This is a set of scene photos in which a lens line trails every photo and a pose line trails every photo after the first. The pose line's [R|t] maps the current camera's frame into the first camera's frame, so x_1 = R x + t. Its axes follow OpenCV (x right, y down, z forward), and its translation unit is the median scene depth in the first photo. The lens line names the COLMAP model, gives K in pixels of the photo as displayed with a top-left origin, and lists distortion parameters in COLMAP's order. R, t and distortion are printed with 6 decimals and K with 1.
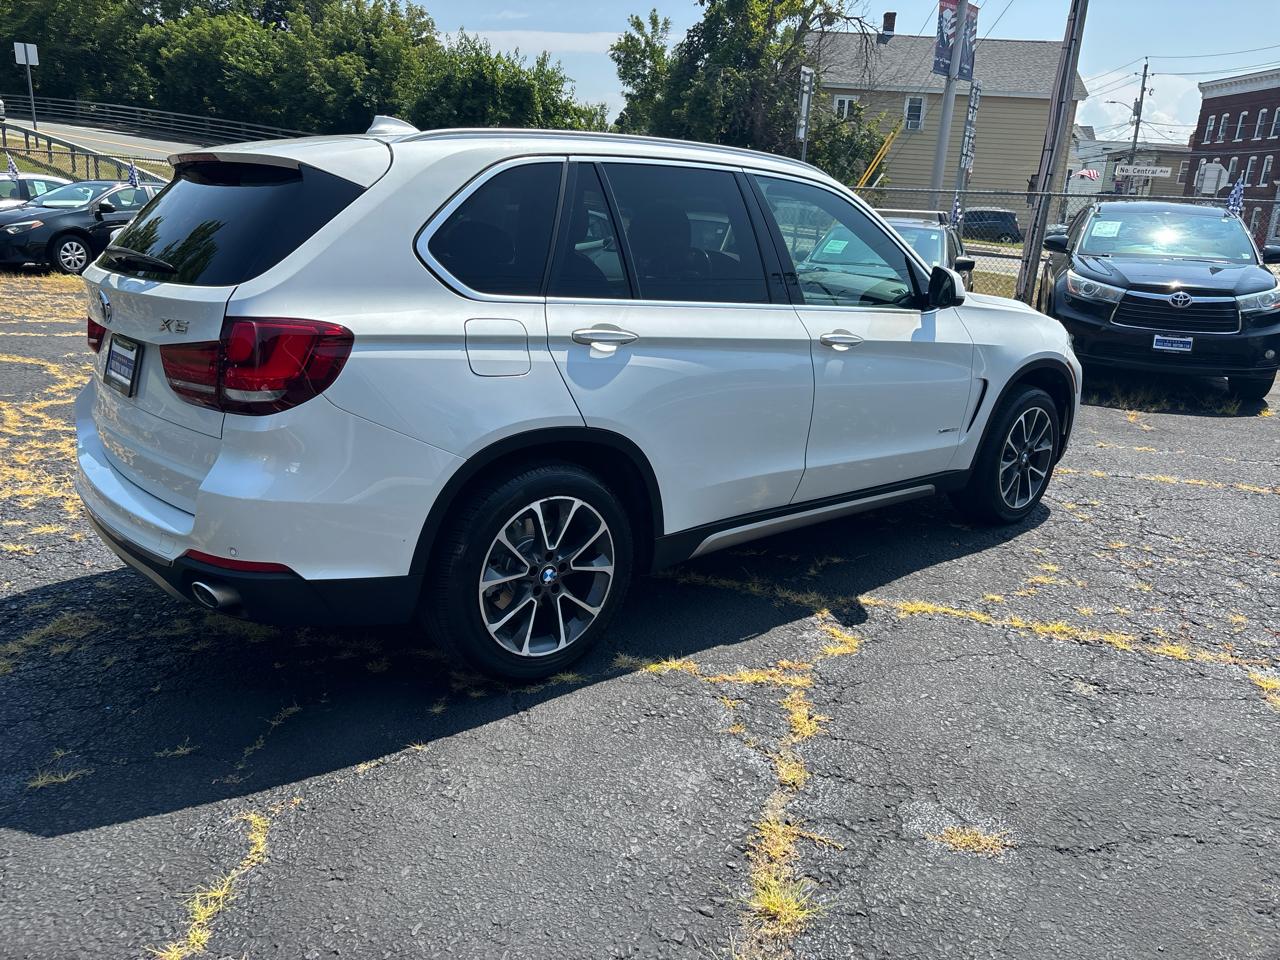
lens RADIAL K [[968.2, 0, 634.4], [0, 968.2, 471.0], [0, 0, 1]] dist [0.042937, -0.044174]
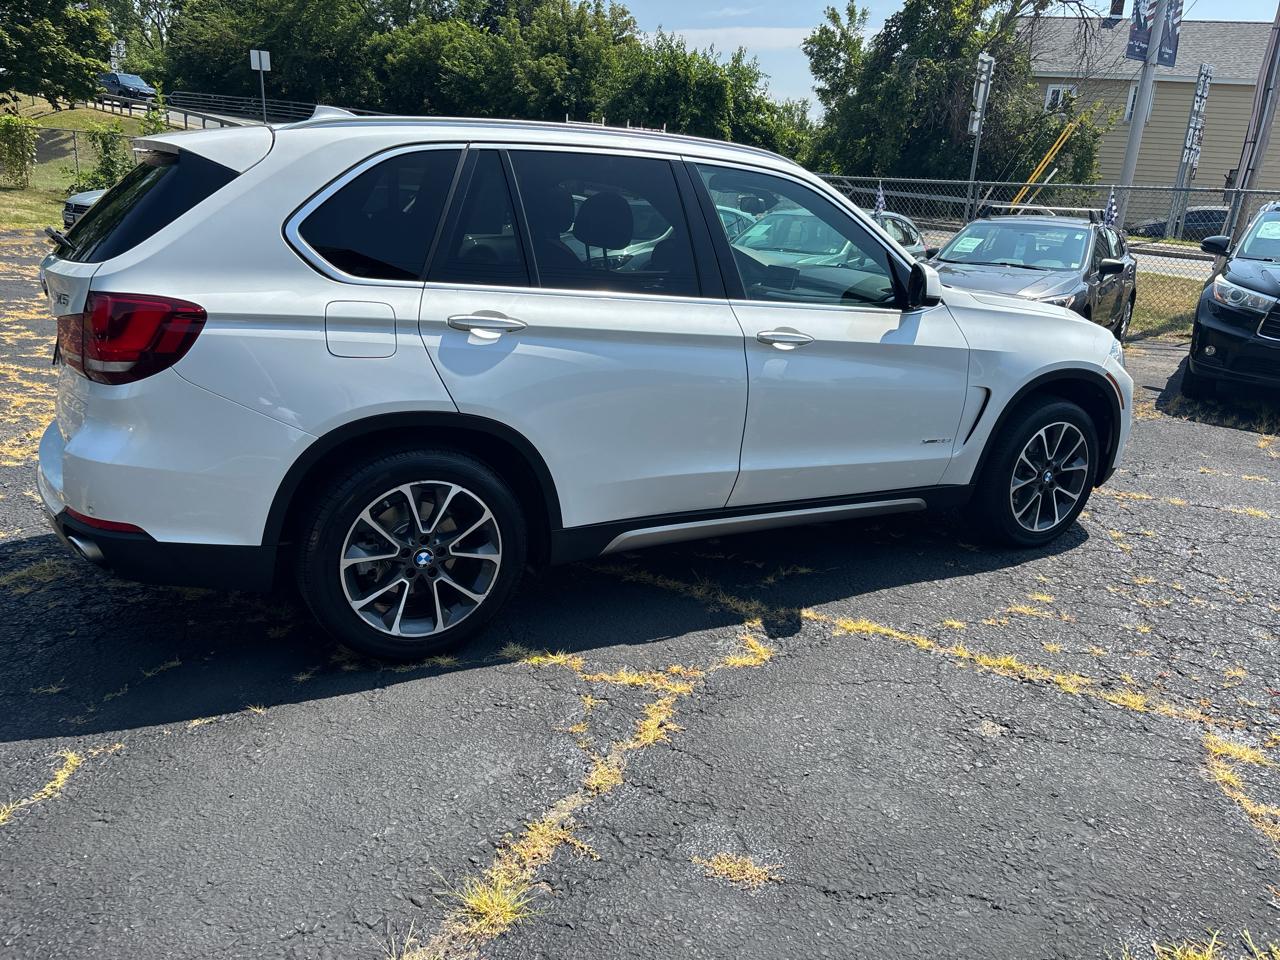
lens RADIAL K [[969.5, 0, 635.9], [0, 969.5, 477.0], [0, 0, 1]] dist [0.039336, -0.037480]
pose [[0.978674, 0.061625, -0.195958, 0.305742], [-0.060154, 0.998098, 0.013456, -0.003639], [0.196415, -0.001382, 0.980520, 0.045808]]
